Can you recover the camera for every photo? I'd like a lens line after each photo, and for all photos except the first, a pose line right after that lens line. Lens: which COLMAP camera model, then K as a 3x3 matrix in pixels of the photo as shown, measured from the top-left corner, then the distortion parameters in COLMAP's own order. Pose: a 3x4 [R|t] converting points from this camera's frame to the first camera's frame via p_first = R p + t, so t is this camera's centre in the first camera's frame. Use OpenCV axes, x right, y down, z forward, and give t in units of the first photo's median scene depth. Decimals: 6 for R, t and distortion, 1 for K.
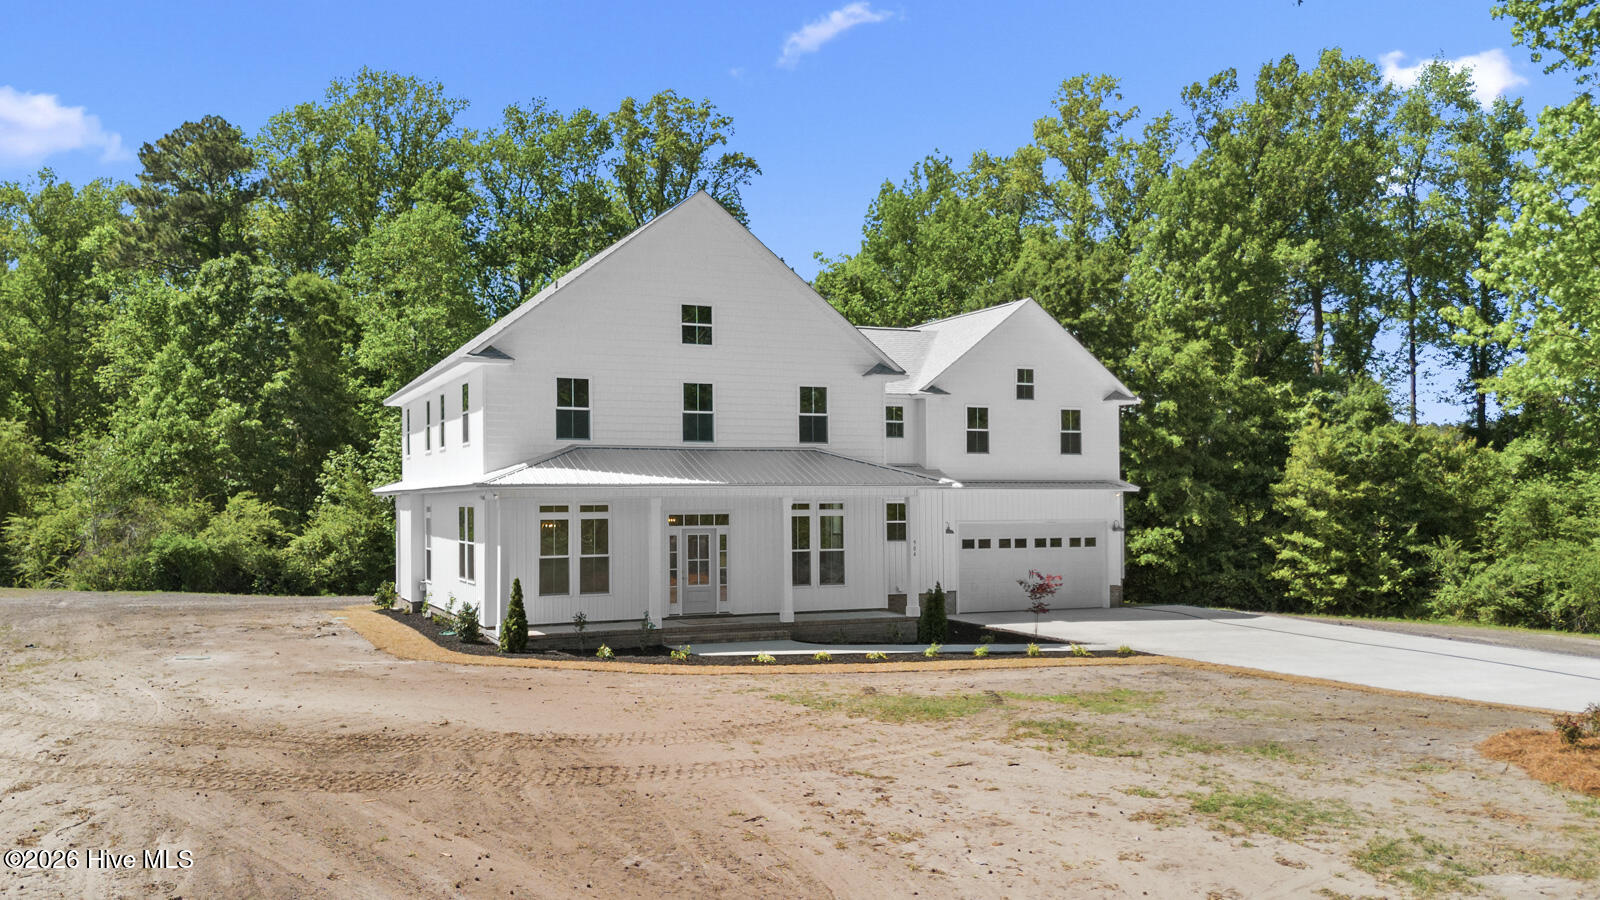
lens RADIAL K [[1289.5, 0, 737.4], [0, 1289.5, 450.9], [0, 0, 1]] dist [0.042674, -0.116846]
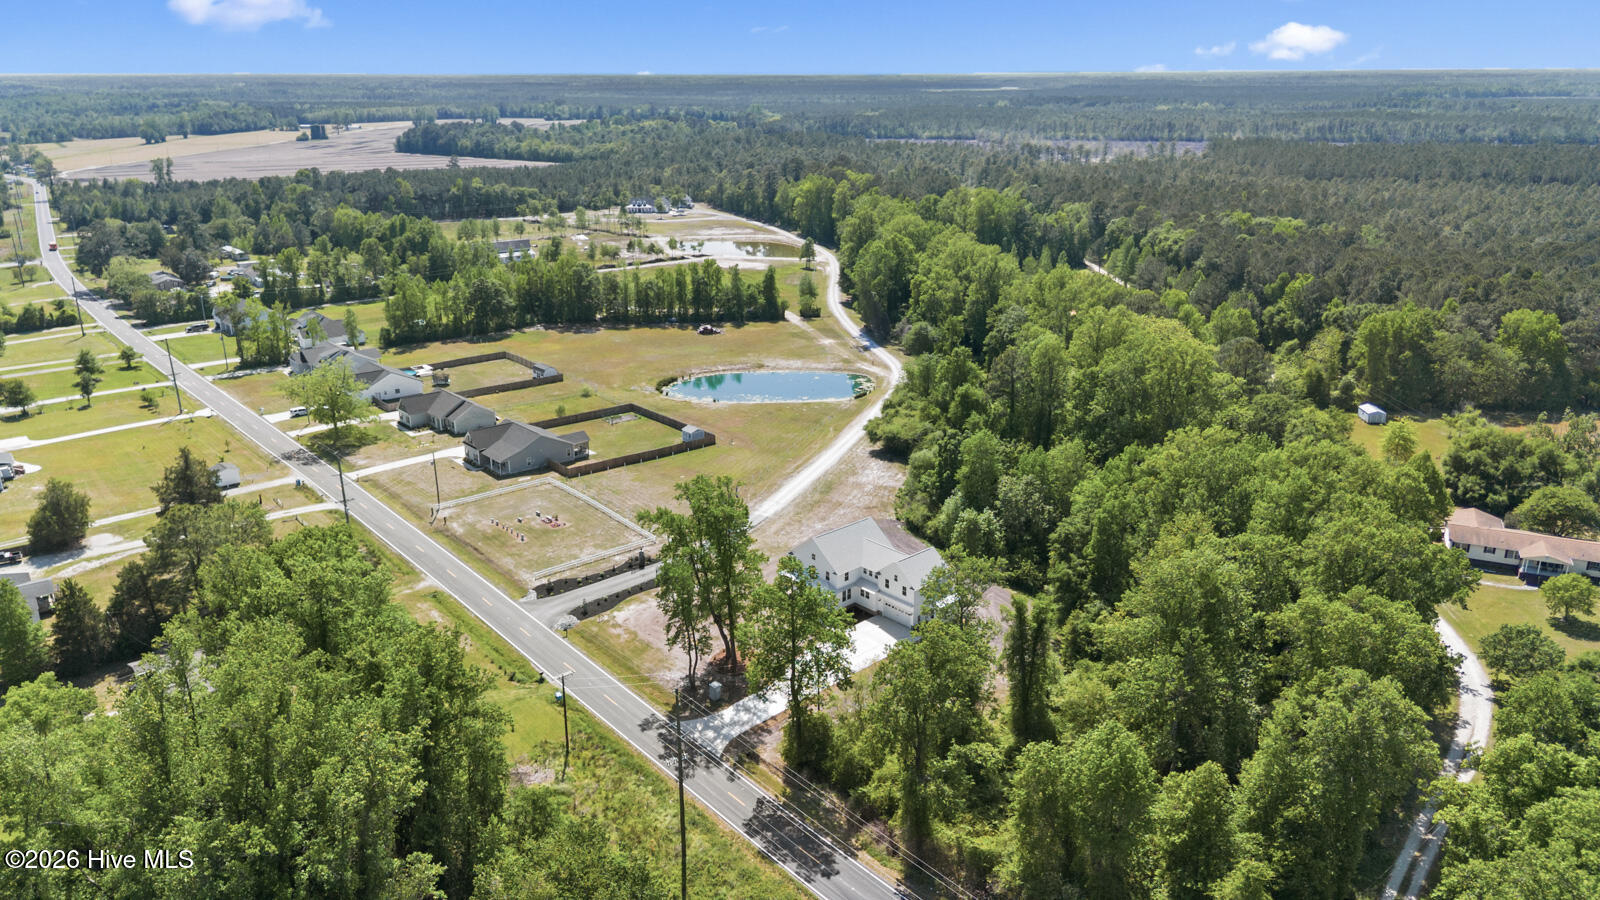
lens RADIAL K [[1177.8, 0, 801.5], [0, 1177.8, 431.8], [0, 0, 1]] dist [0.080261, -0.081863]
pose [[0.348308, 0.288982, -0.891723, 4.714329], [0.029172, 0.947491, 0.318450, -2.414111], [0.936926, -0.136932, 0.321589, -0.788125]]
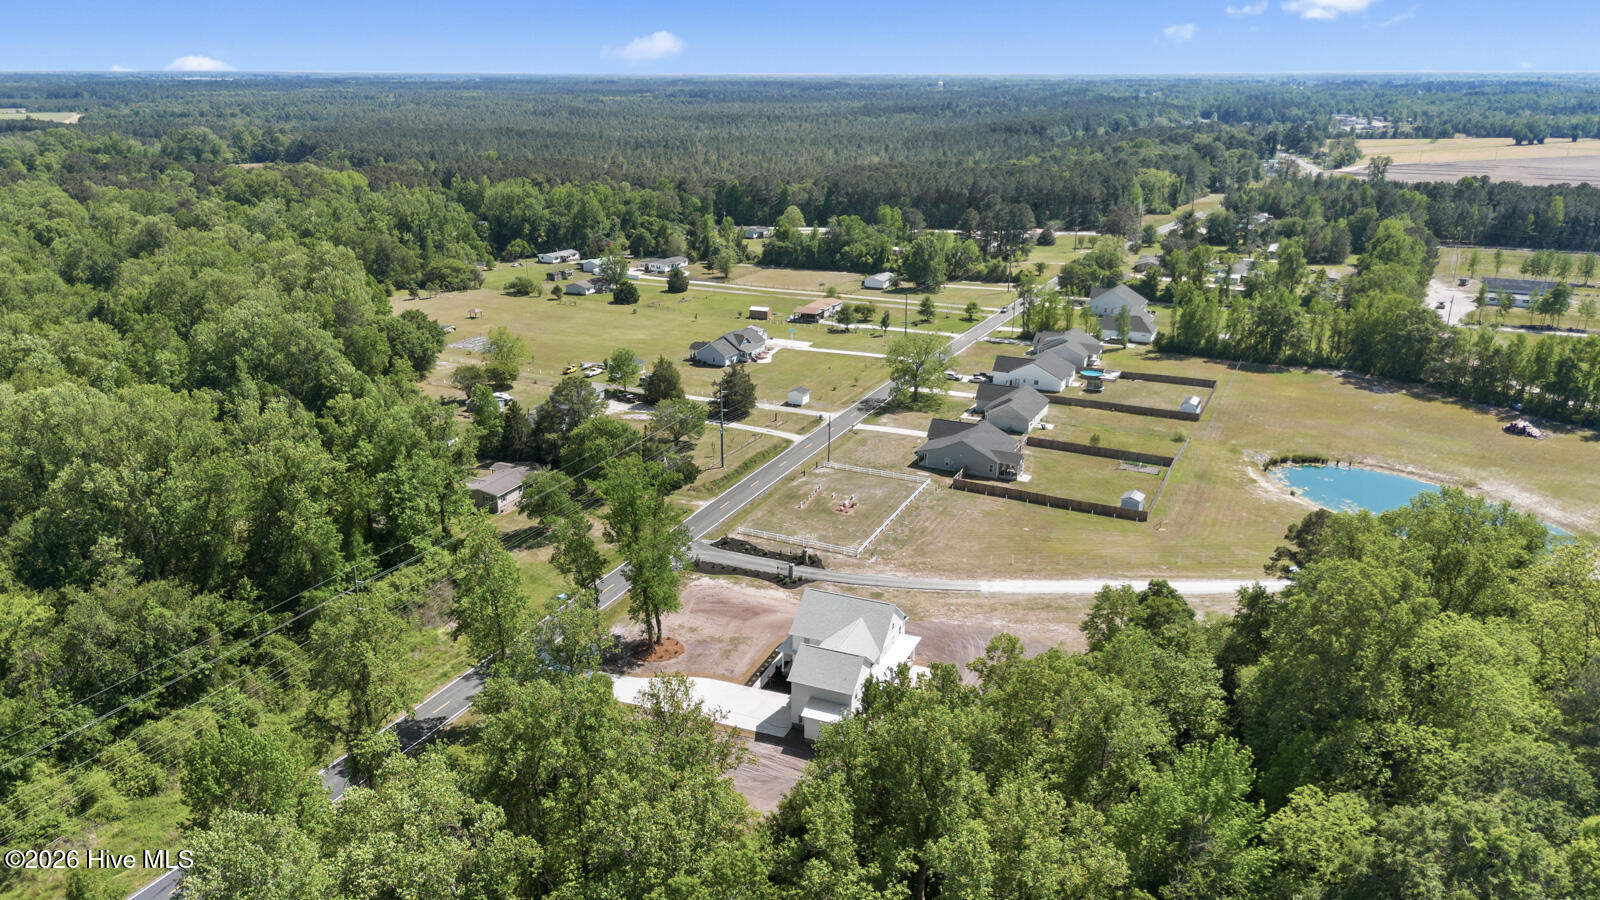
lens RADIAL K [[1164.2, 0, 800.0], [0, 1164.2, 450.0], [0, 0, 1]] dist [0.099323, -0.075089]
pose [[-0.718782, 0.227118, -0.657092, 3.124815], [0.028472, 0.953959, 0.298582, -2.238094], [0.694652, 0.195906, -0.692156, 4.280811]]
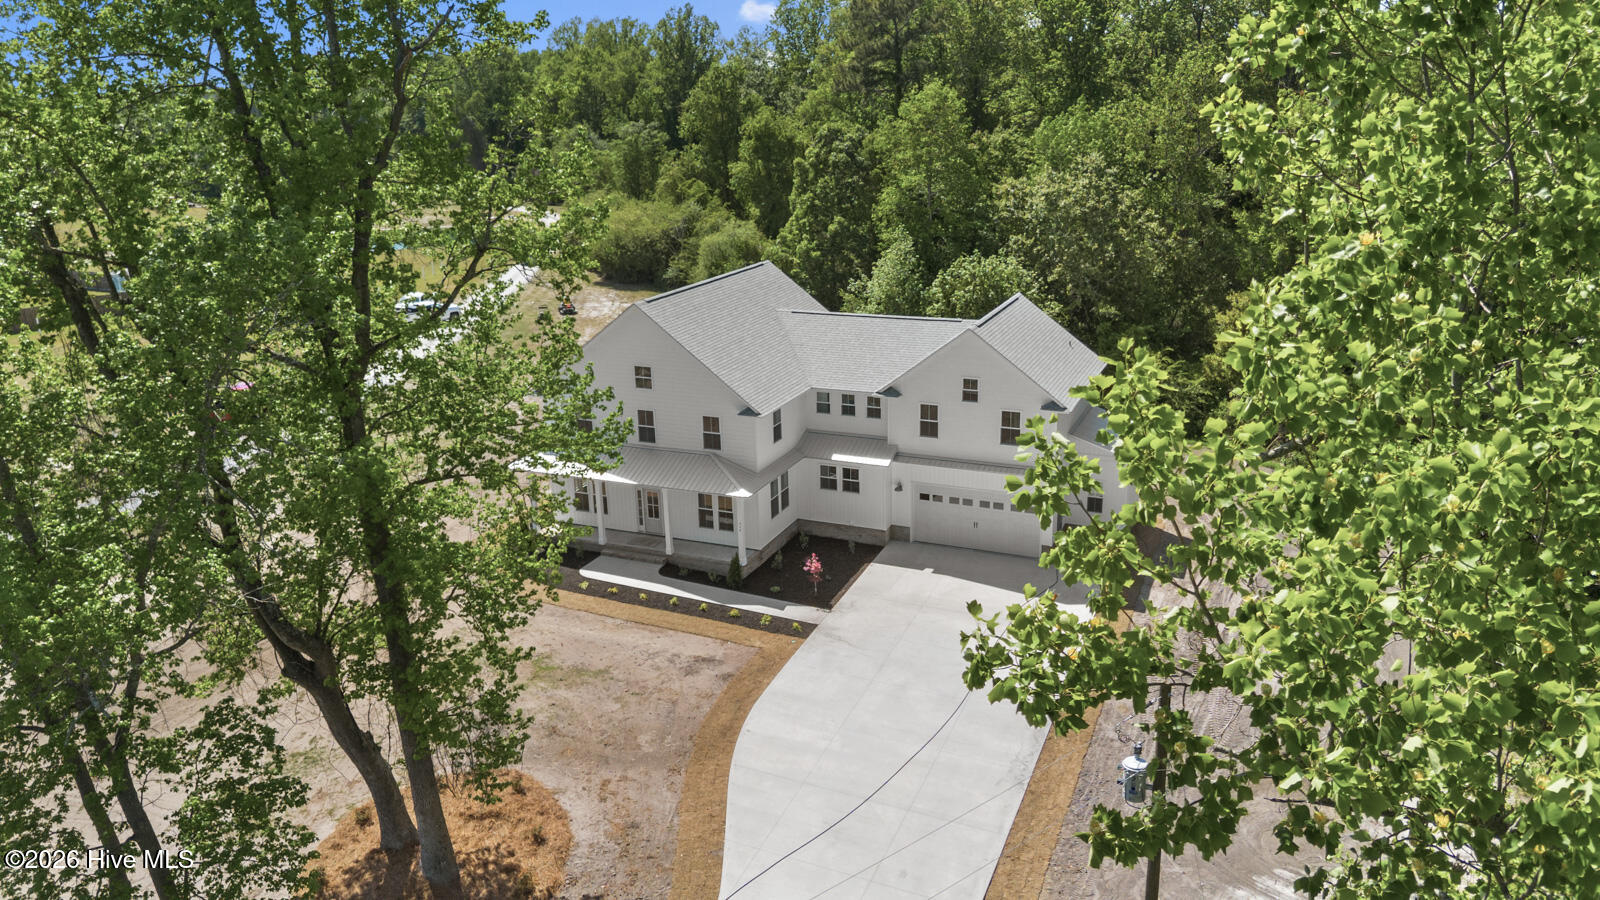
lens RADIAL K [[1164.2, 0, 800.0], [0, 1164.2, 450.0], [0, 0, 1]] dist [0.099323, -0.075089]
pose [[0.686114, 0.203853, -0.698349, 1.178823], [0.049839, 0.944511, 0.324676, -0.484340], [0.725785, -0.257569, 0.637883, 0.126128]]
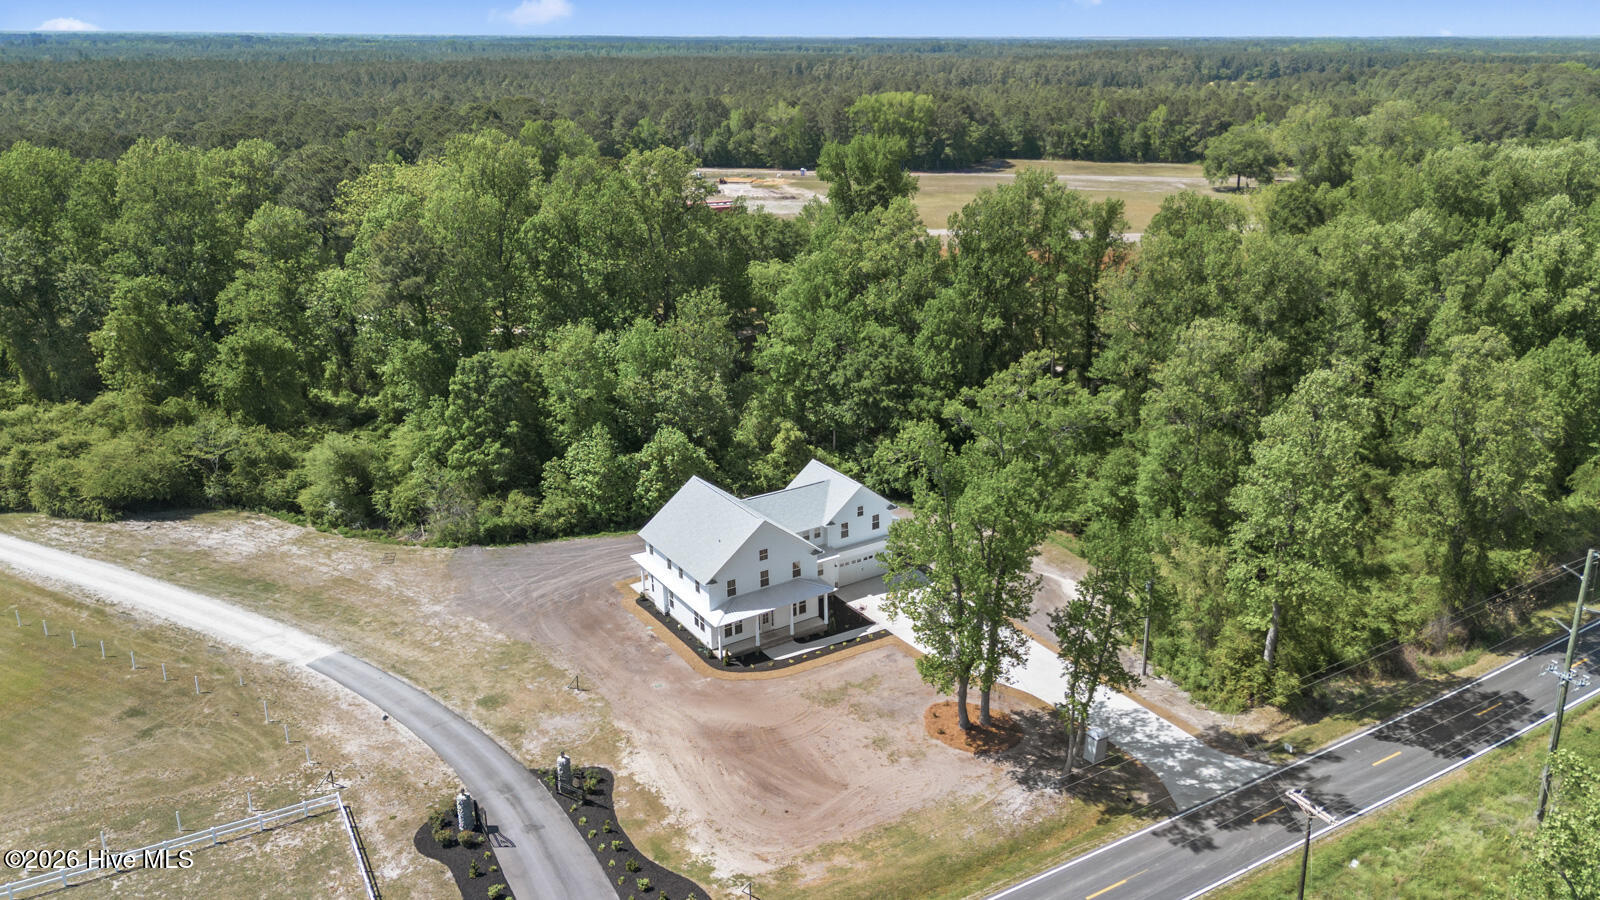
lens RADIAL K [[1167.0, 0, 909.3], [0, 1167.0, 448.9], [0, 0, 1]] dist [0.090446, -0.075433]
pose [[0.973621, -0.068414, 0.217675, -0.300343], [-0.015608, 0.931787, 0.362669, -1.442379], [-0.227639, -0.356499, 0.906139, -1.744206]]
